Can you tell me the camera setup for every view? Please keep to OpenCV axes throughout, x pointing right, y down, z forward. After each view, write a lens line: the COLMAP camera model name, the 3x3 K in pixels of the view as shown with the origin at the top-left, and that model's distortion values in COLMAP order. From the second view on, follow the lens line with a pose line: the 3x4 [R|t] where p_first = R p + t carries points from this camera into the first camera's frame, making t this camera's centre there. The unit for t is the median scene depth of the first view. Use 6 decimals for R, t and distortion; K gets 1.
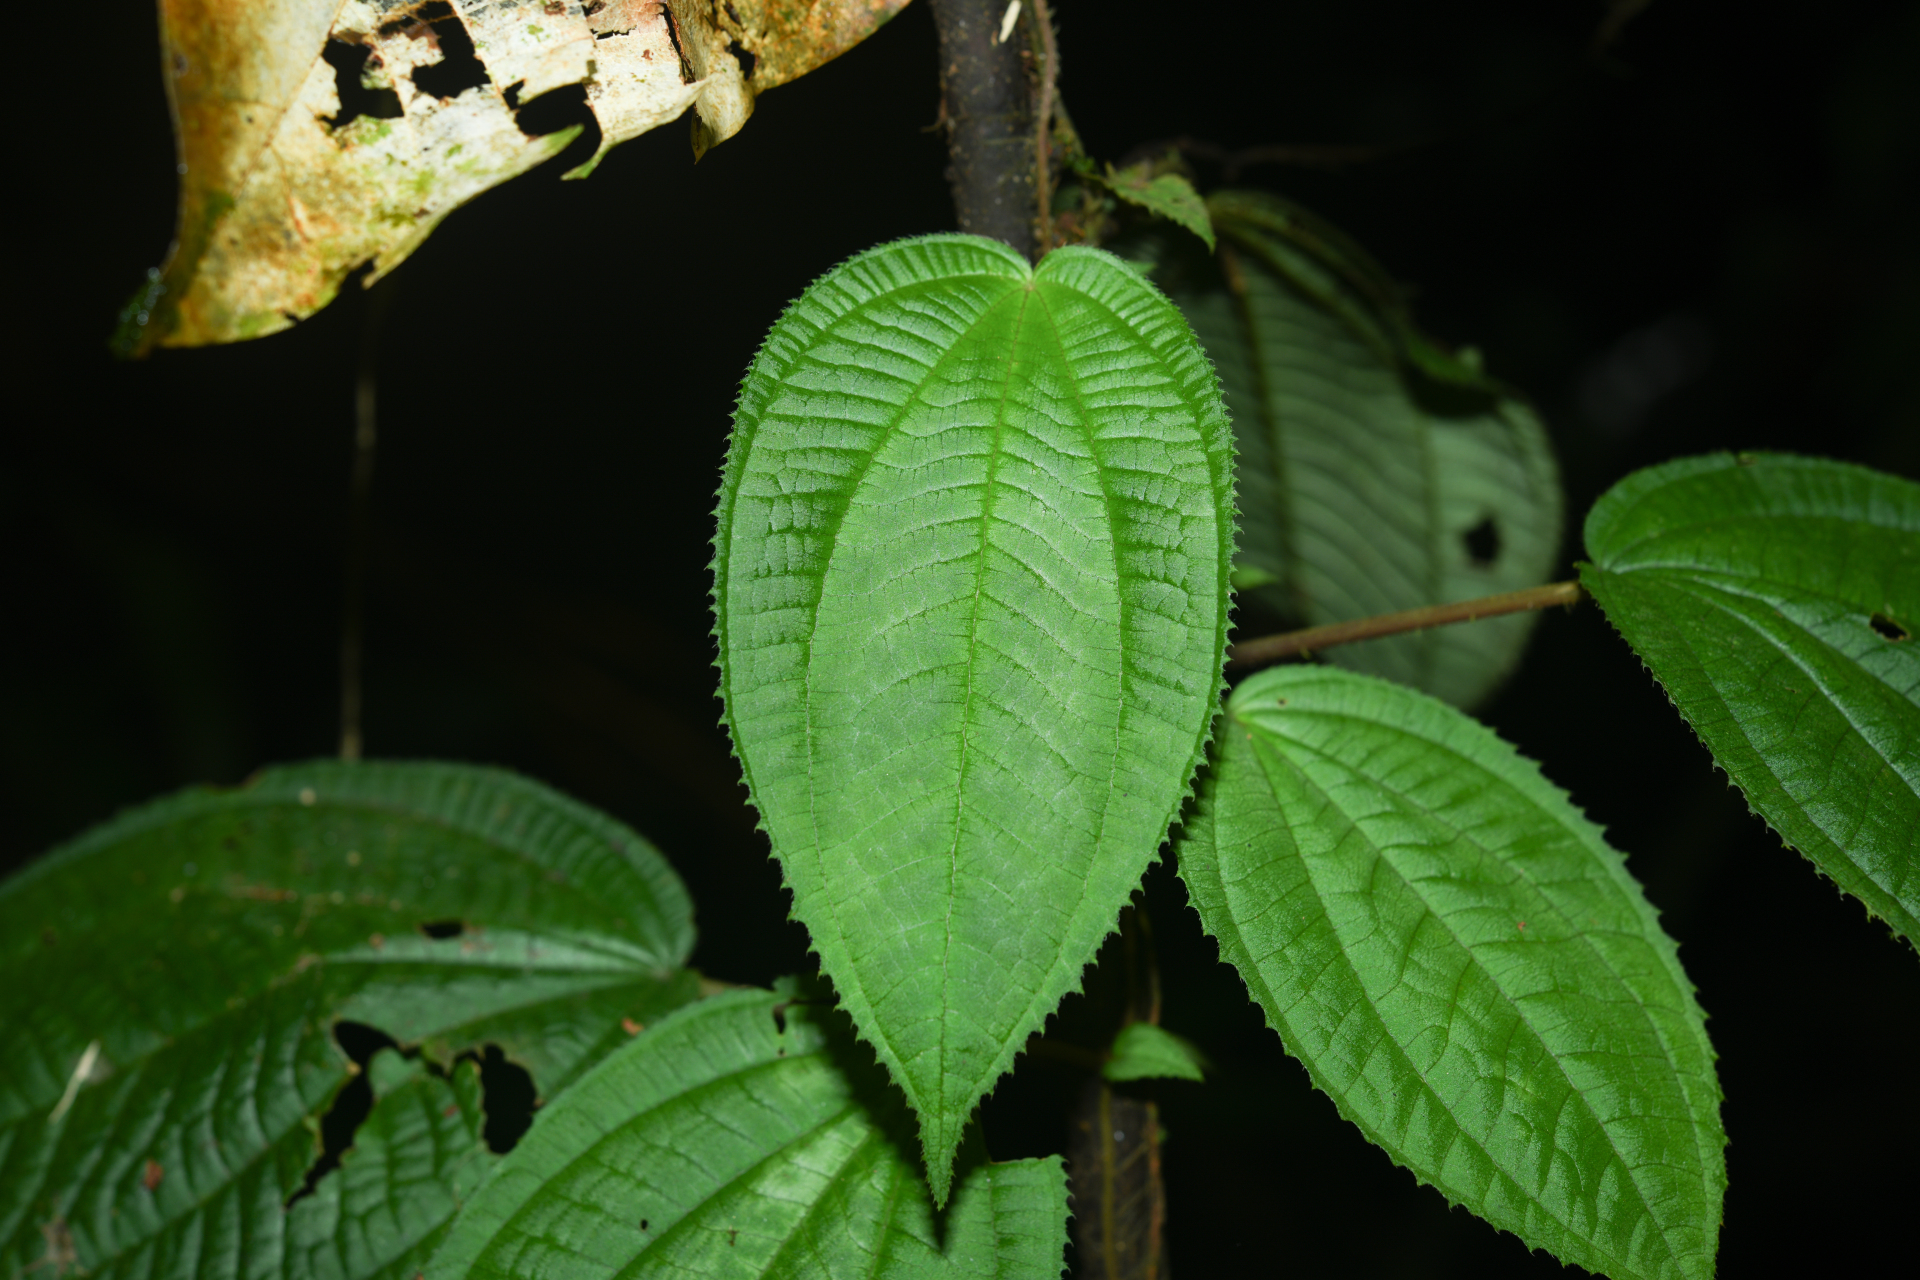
lens RADIAL K [[3391.5, 0, 885.2], [0, 3391.5, 638.4], [0, 0, 1]] dist [-0.016950, 0.000000]
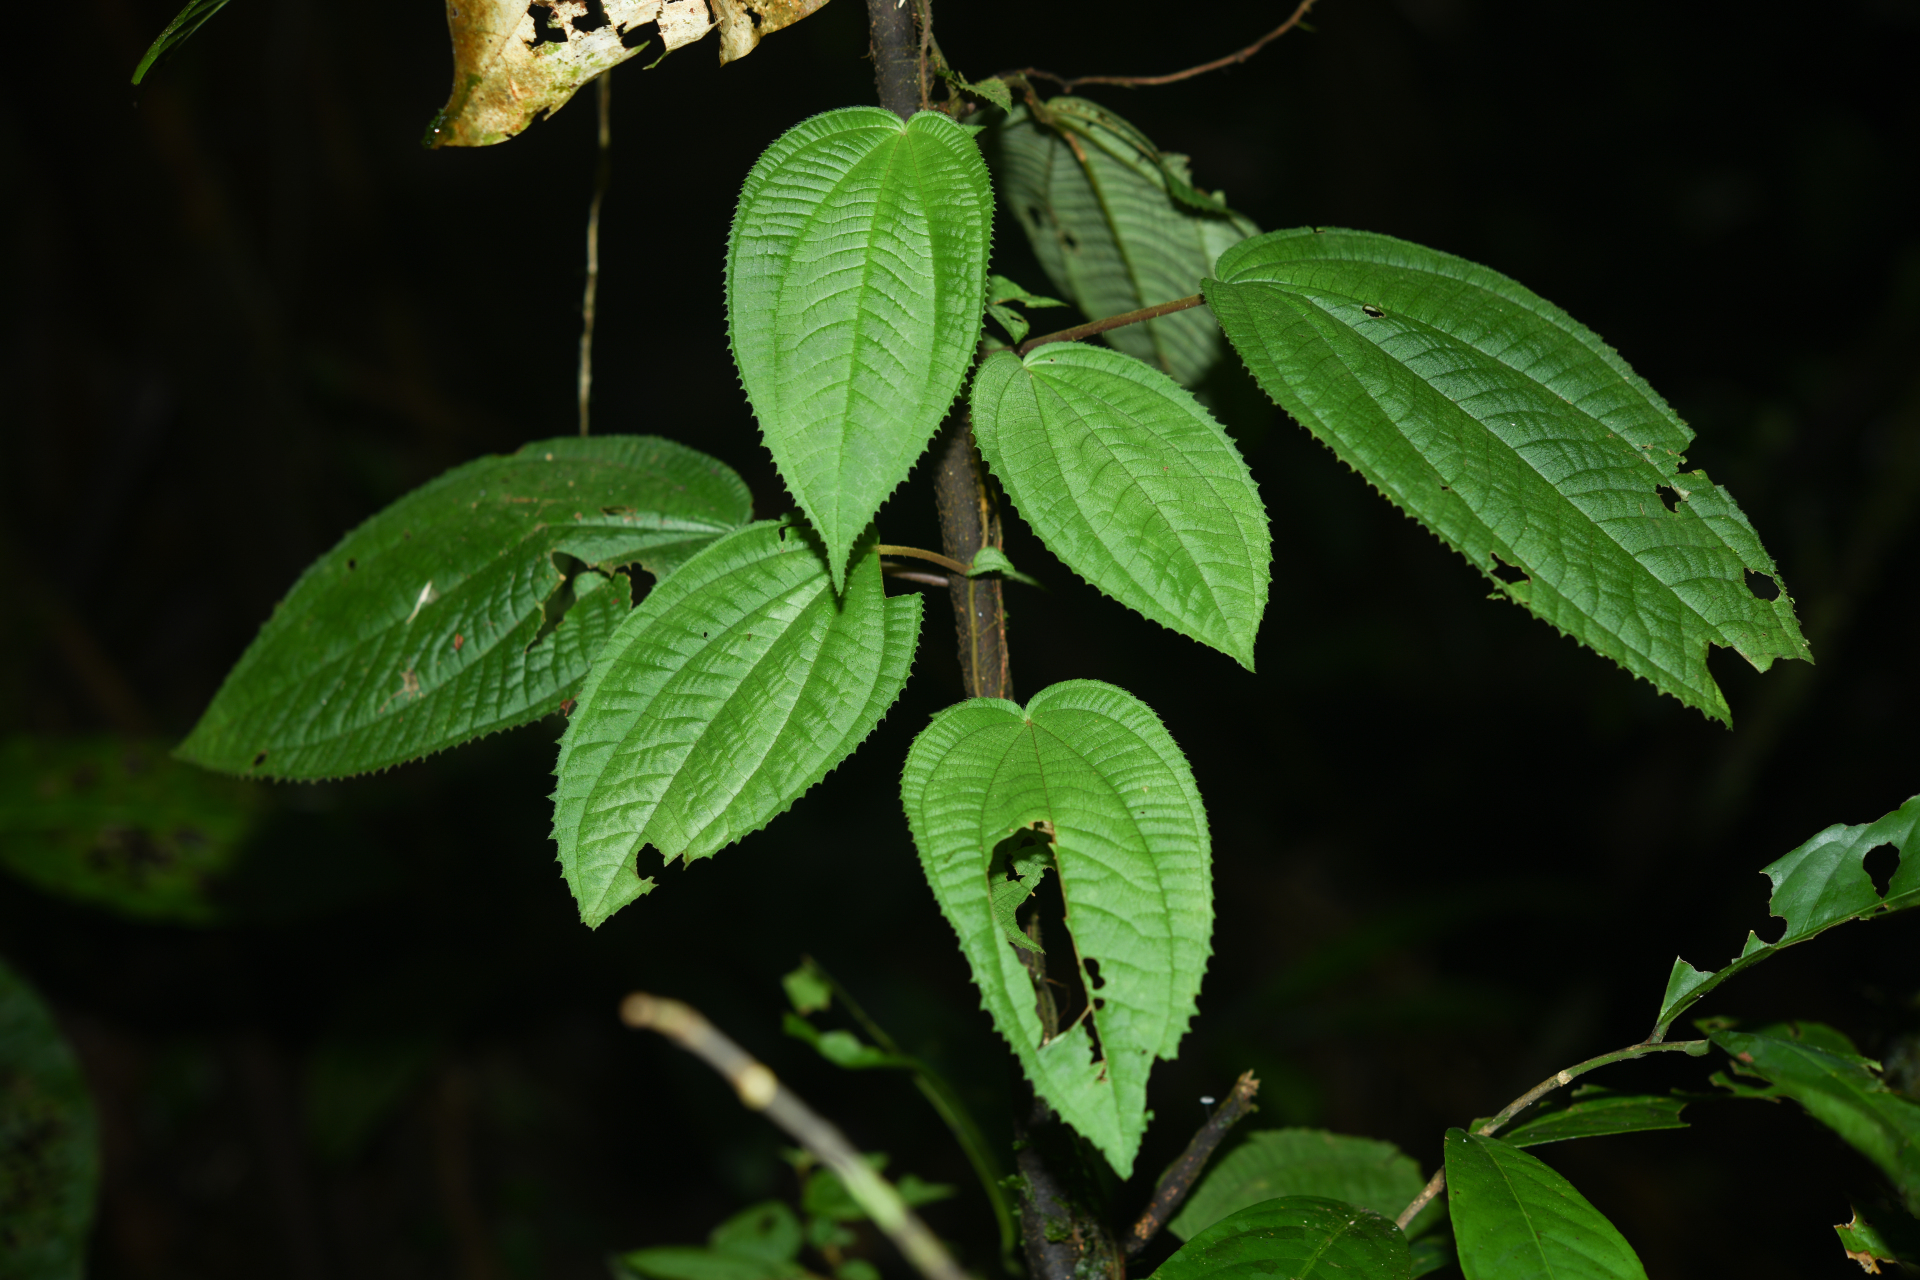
lens RADIAL K [[3391.5, 0, 819.8], [0, 3391.5, 755.1], [0, 0, 1]] dist [-0.016950, 0.000000]
pose [[0.990454, 0.002794, -0.137814, 0.249511], [-0.002773, 0.999996, 0.000344, 0.235322], [0.137815, 0.000042, 0.990458, -0.854902]]
